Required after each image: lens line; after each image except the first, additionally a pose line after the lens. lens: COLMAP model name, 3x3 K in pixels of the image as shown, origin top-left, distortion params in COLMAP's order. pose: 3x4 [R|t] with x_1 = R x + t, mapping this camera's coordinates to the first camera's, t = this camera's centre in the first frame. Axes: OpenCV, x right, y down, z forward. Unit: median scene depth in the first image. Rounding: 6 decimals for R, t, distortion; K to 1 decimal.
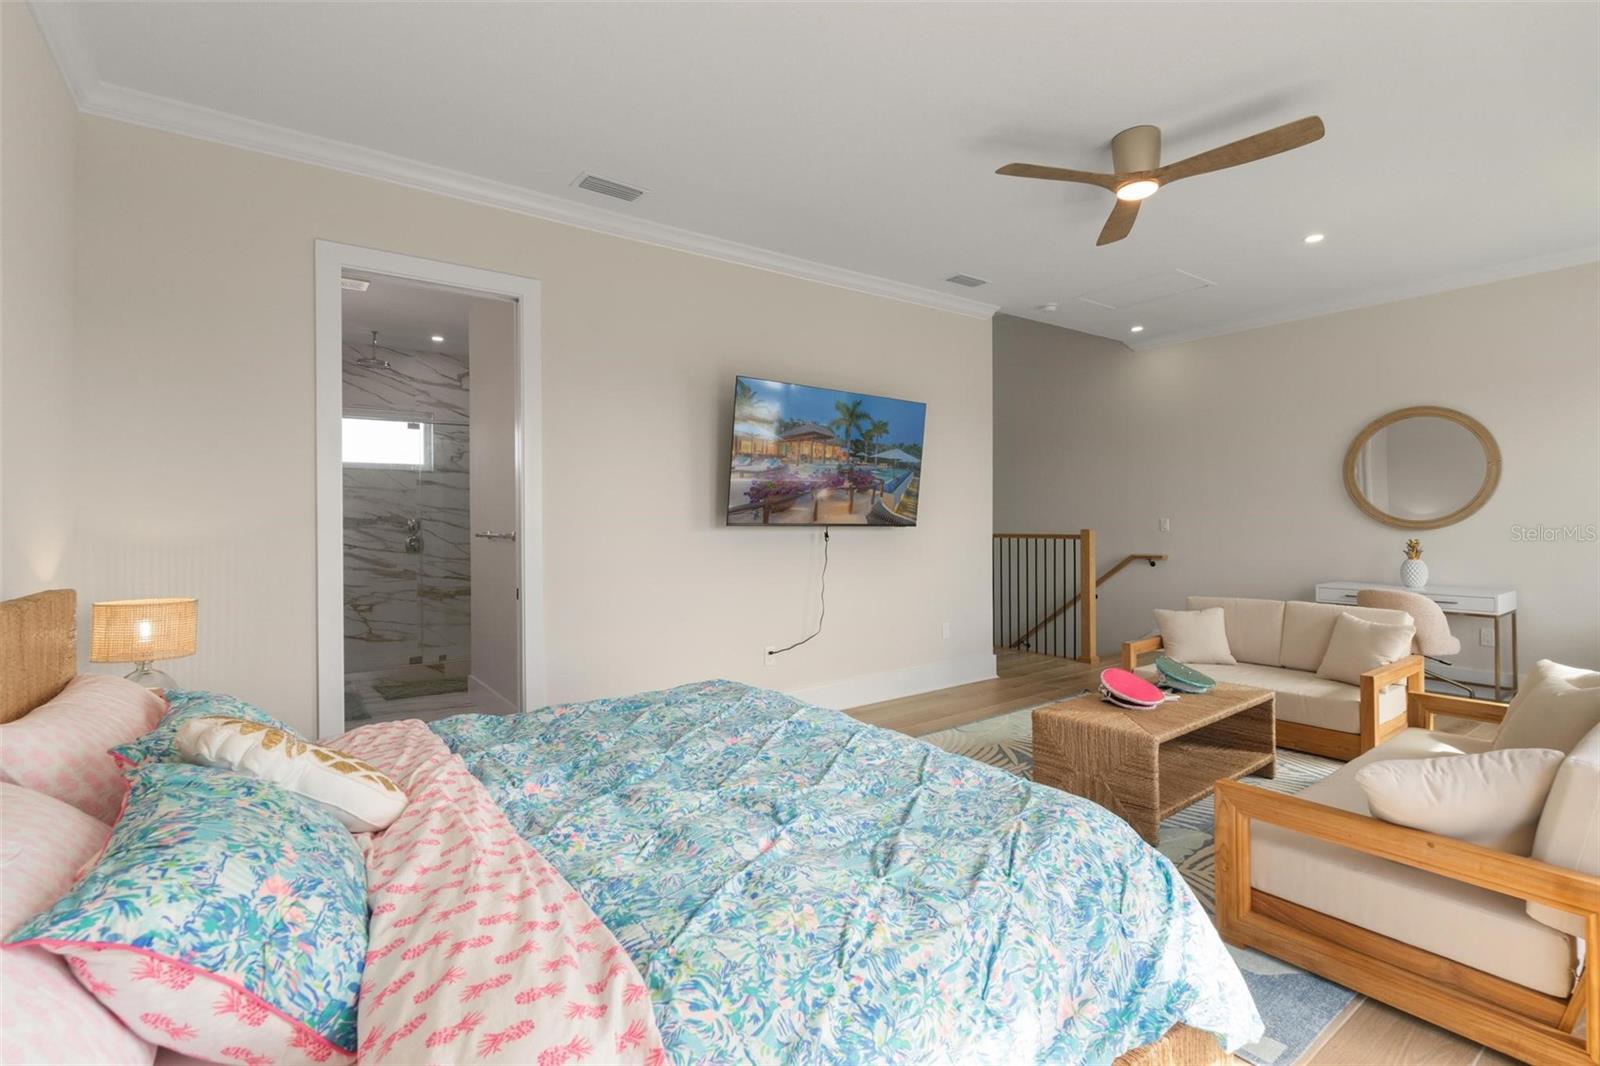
lens RADIAL K [[738.8, 0, 801.2], [0, 738.8, 517.0], [0, 0, 1]] dist [-0.004404, -0.000129]
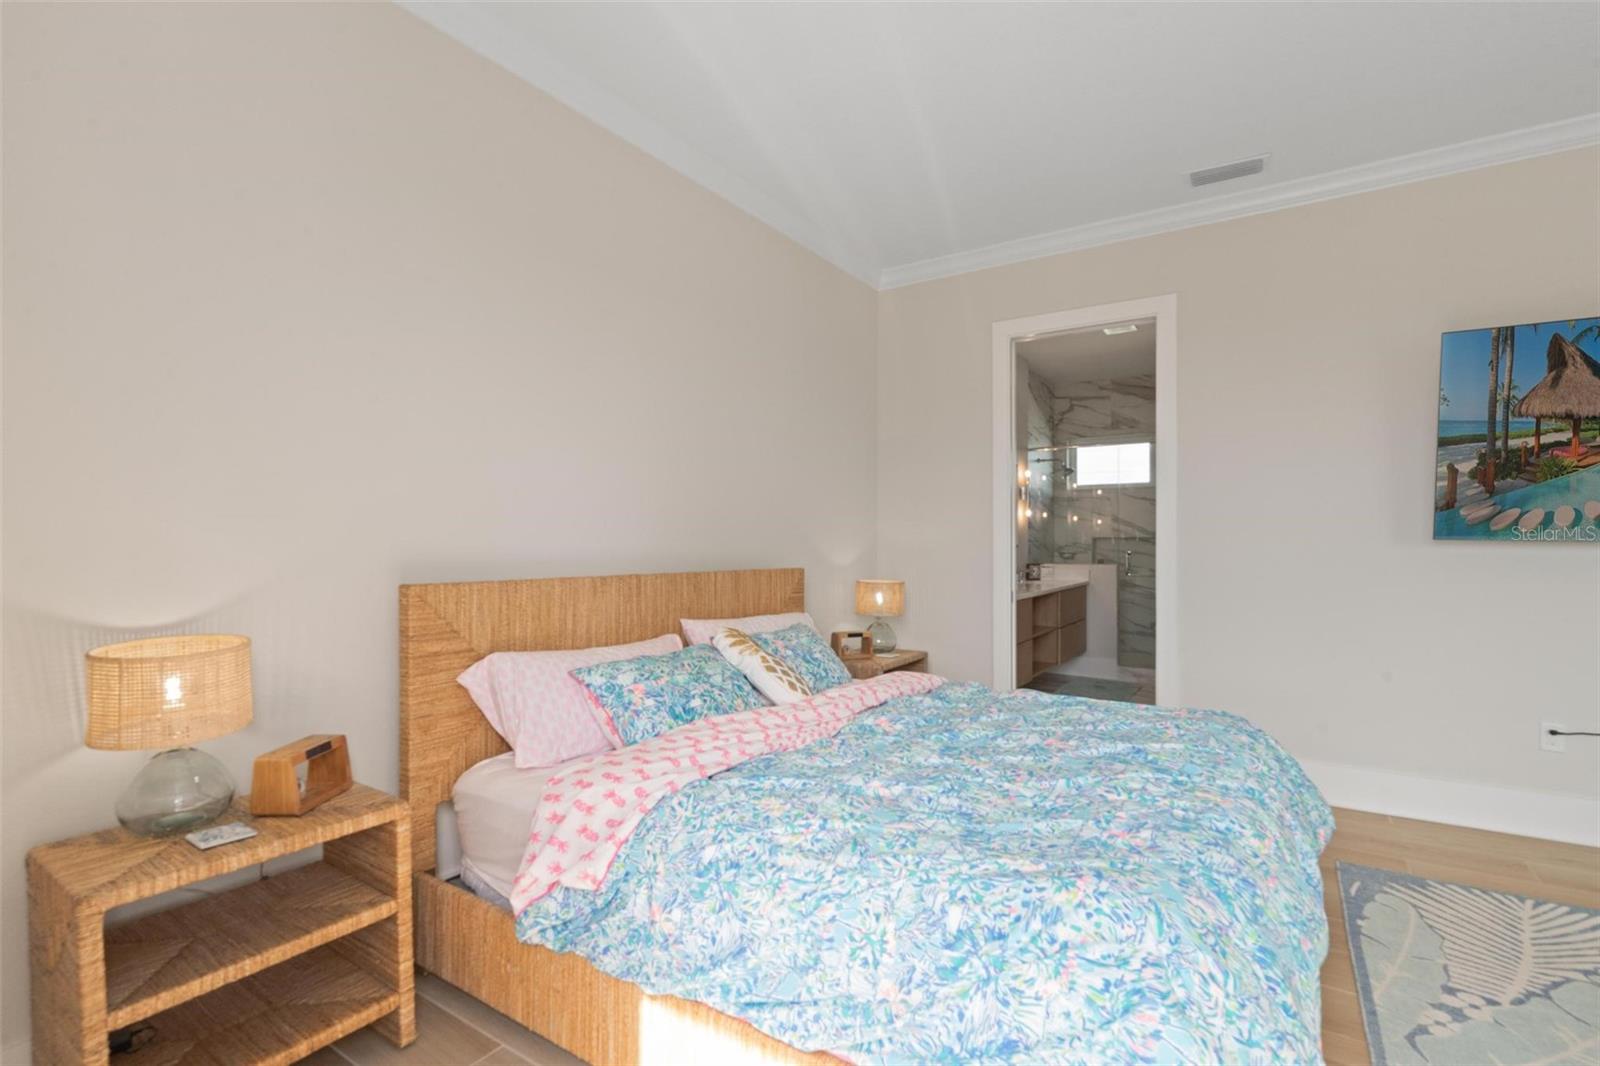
lens RADIAL K [[741.0, 0, 801.6], [0, 741.0, 542.9], [0, 0, 1]] dist [-0.003094, -0.000141]
pose [[0.353692, 0.011019, -0.935297, 0.415526], [0.002739, 0.999914, 0.012816, 0.004692], [0.935358, -0.007095, 0.353632, 0.167842]]
